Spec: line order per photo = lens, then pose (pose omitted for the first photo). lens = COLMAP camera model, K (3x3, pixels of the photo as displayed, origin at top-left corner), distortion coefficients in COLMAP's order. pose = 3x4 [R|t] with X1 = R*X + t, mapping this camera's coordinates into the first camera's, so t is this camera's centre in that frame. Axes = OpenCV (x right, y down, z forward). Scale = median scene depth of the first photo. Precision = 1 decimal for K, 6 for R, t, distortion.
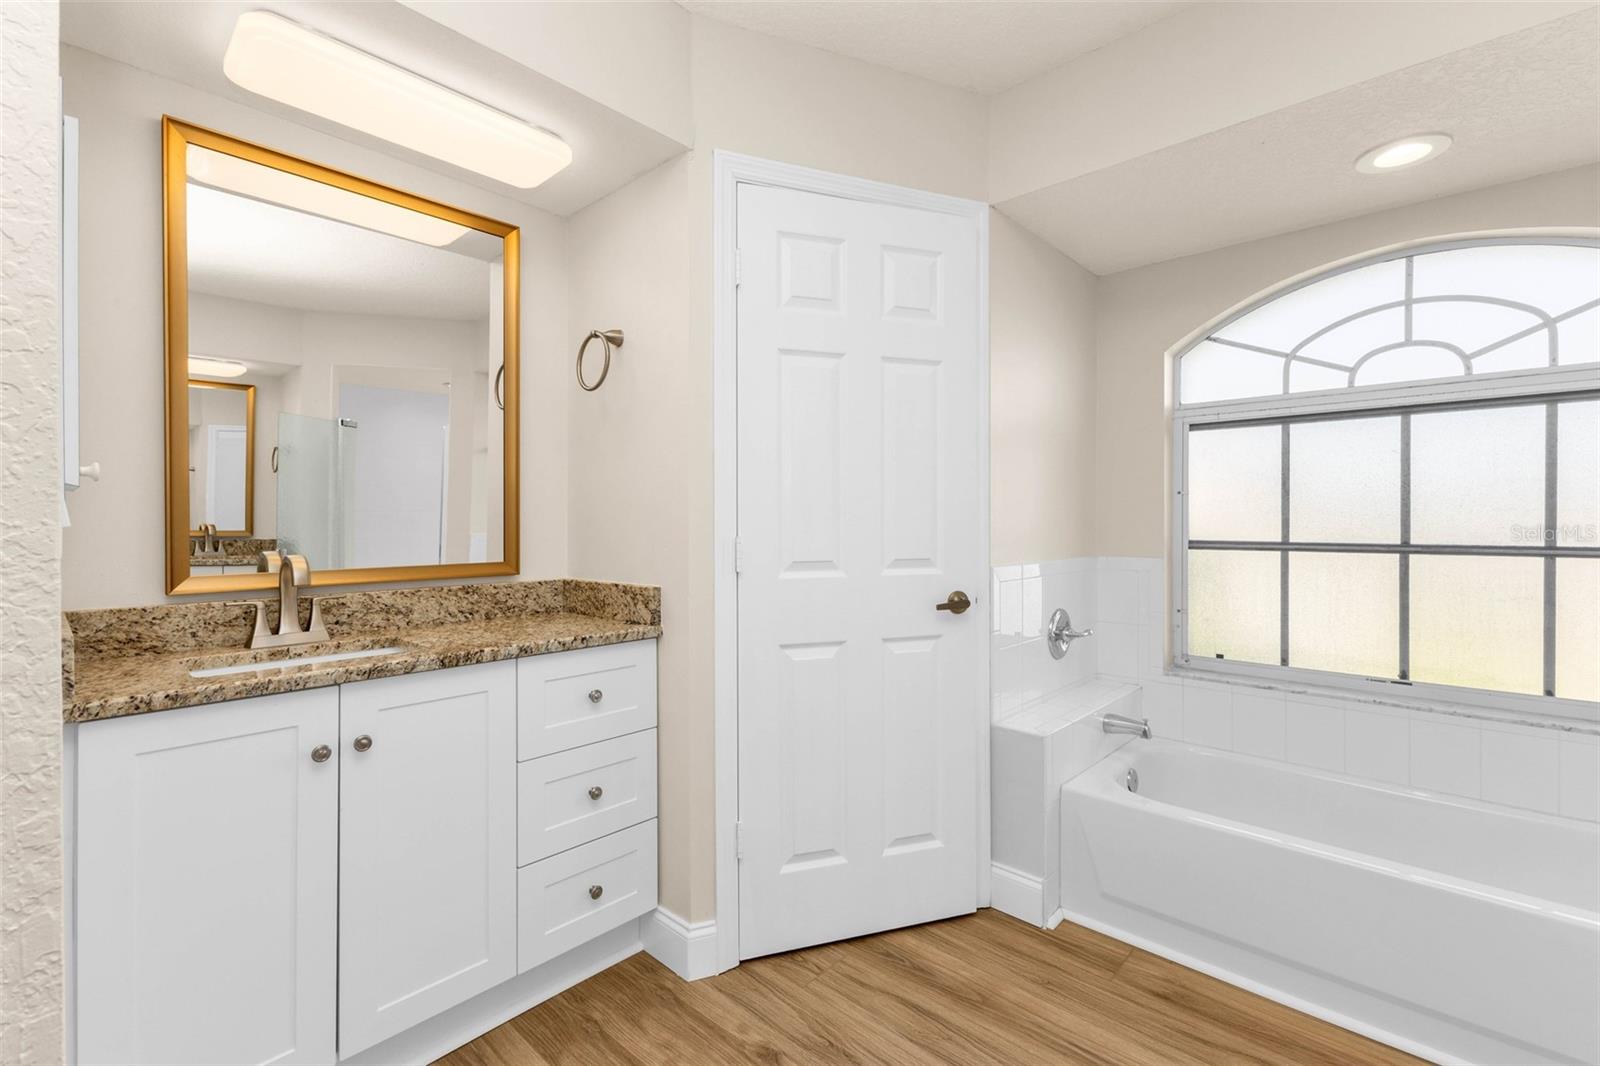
lens RADIAL K [[700.3, 0, 744.8], [0, 700.3, 525.1], [0, 0, 1]] dist [0.008165, -0.000190]
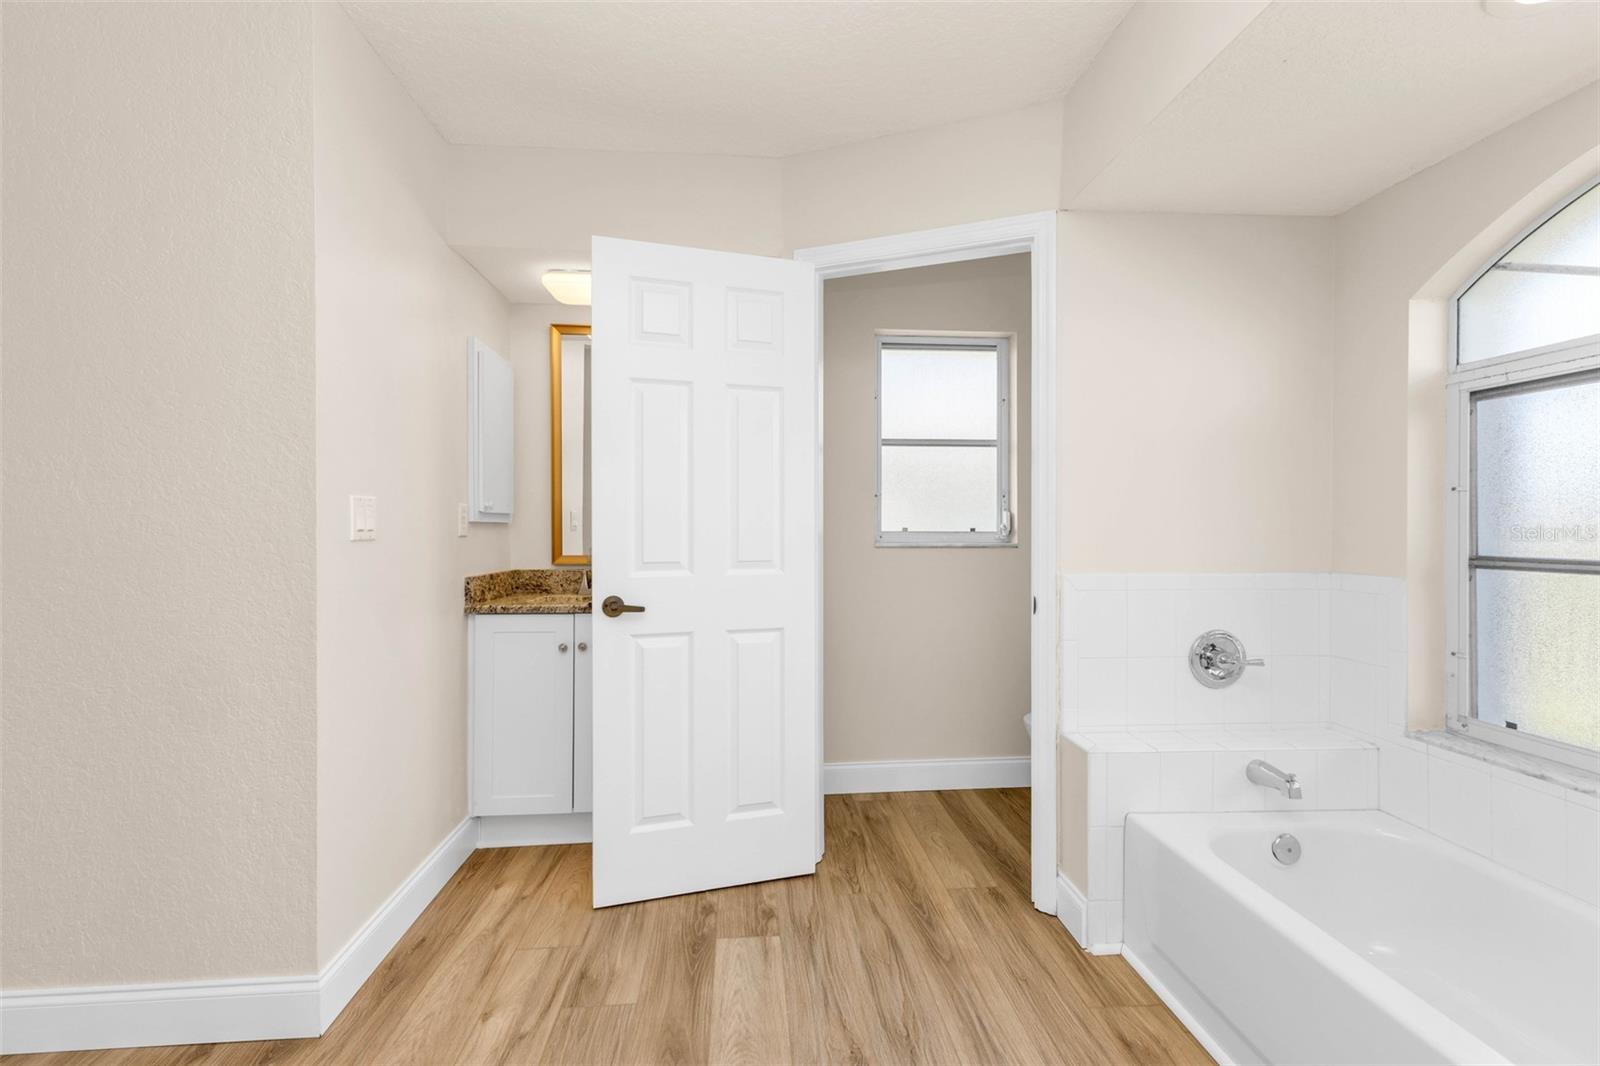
lens RADIAL K [[687.7, 0, 800.0], [0, 687.7, 533.0], [0, 0, 1]] dist [0.006092, -0.000351]
pose [[0.732569, 0.007157, -0.680655, 0.922817], [-0.004932, 0.999974, 0.005207, -0.002417], [0.680674, -0.000457, 0.732586, 0.047069]]
